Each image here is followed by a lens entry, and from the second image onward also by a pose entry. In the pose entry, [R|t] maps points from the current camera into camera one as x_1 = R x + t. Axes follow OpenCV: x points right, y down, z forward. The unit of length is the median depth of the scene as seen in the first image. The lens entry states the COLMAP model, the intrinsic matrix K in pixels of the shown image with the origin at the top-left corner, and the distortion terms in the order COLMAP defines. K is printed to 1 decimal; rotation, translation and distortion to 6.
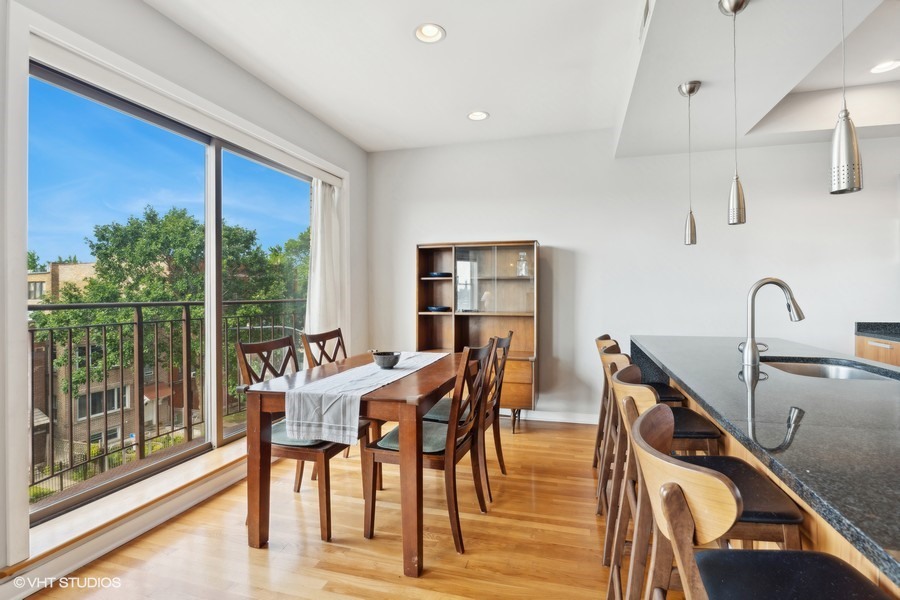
lens RADIAL K [[421.2, 0, 462.5], [0, 421.2, 294.3], [0, 0, 1]] dist [-0.018939, -0.000735]
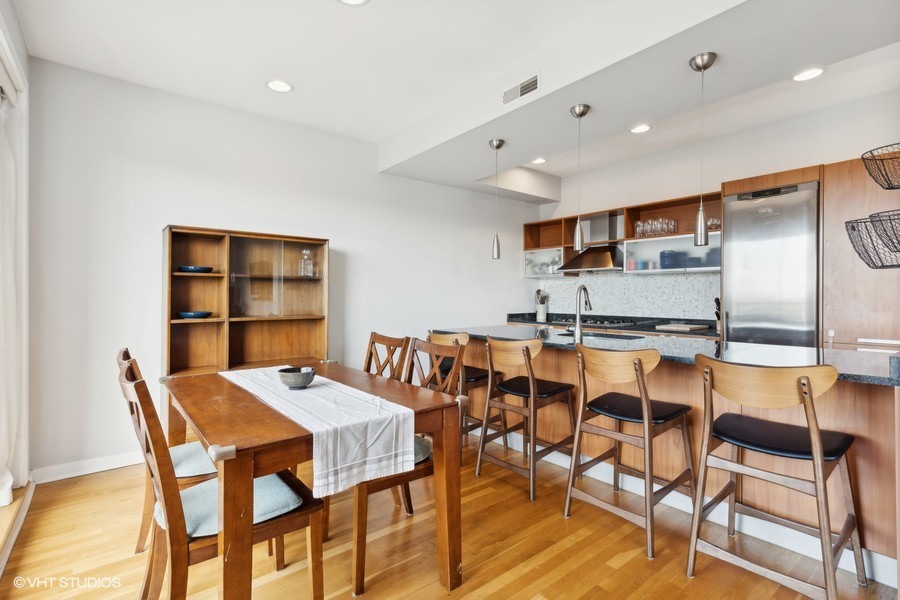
lens RADIAL K [[429.3, 0, 451.9], [0, 429.3, 297.4], [0, 0, 1]] dist [0.002188, 0.000712]
pose [[0.579747, 0.002356, 0.814793, -0.448282], [-0.000295, 0.999996, -0.002681, 0.005329], [-0.814796, 0.001314, 0.579746, 0.207183]]
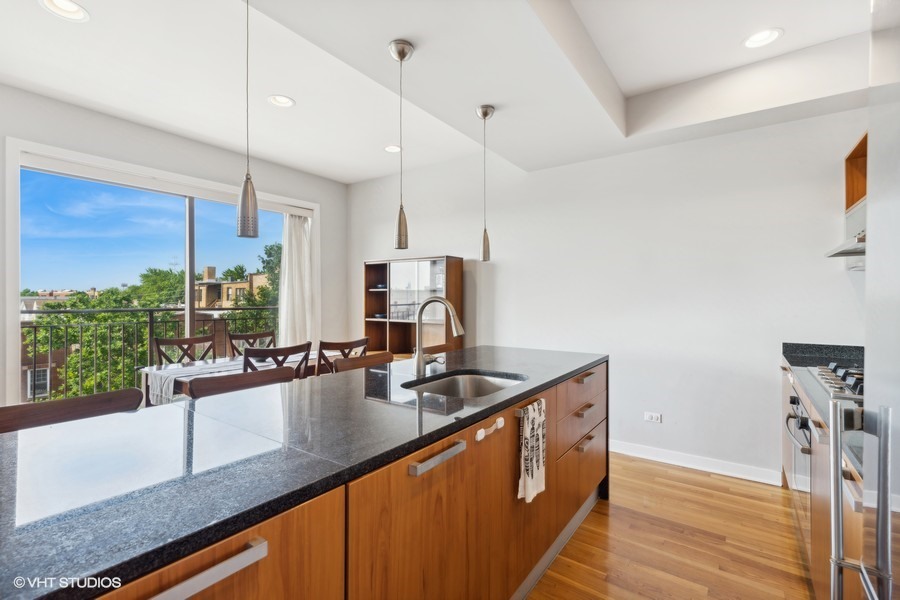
lens RADIAL K [[406.3, 0, 449.7], [0, 406.3, 295.2], [0, 0, 1]] dist [0.000415, 0.000399]
pose [[0.939208, 0.001467, -0.343347, 0.541767], [-0.004467, 0.999958, -0.007946, -0.016141], [0.343321, 0.008996, 0.939175, 0.009271]]
